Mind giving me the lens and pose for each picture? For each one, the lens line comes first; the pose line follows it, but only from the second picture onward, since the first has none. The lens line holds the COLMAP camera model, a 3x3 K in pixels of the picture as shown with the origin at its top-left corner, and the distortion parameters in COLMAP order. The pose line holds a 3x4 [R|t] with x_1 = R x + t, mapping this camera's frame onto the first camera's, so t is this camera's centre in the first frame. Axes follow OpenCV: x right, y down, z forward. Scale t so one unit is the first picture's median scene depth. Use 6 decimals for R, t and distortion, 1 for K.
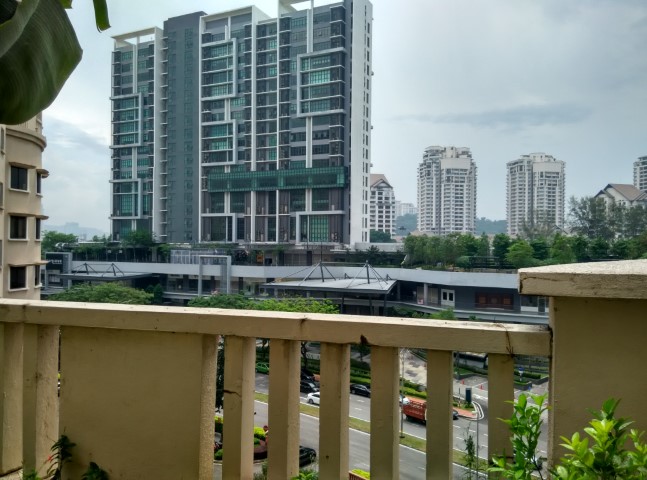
lens RADIAL K [[523.9, 0, 324.4], [0, 523.9, 251.0], [0, 0, 1]] dist [0.120936, -0.206329]
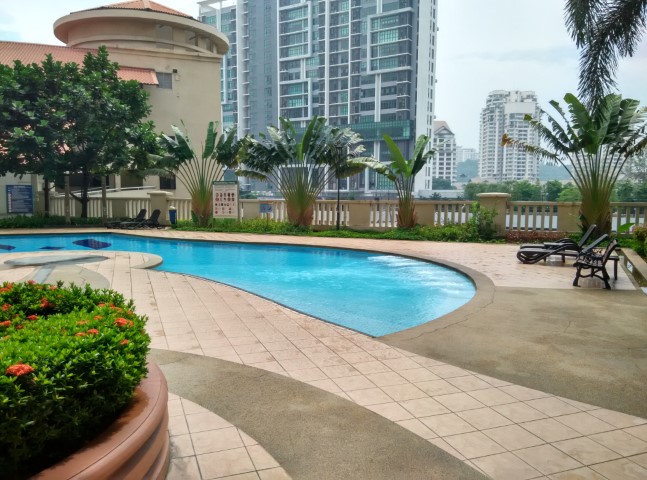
lens RADIAL K [[523.9, 0, 324.4], [0, 523.9, 251.0], [0, 0, 1]] dist [0.120936, -0.206329]
pose [[0.994299, 0.006492, -0.106432, -0.019149], [0.004097, 0.995081, 0.098977, 0.001447], [0.106551, -0.098849, 0.989382, -0.127276]]
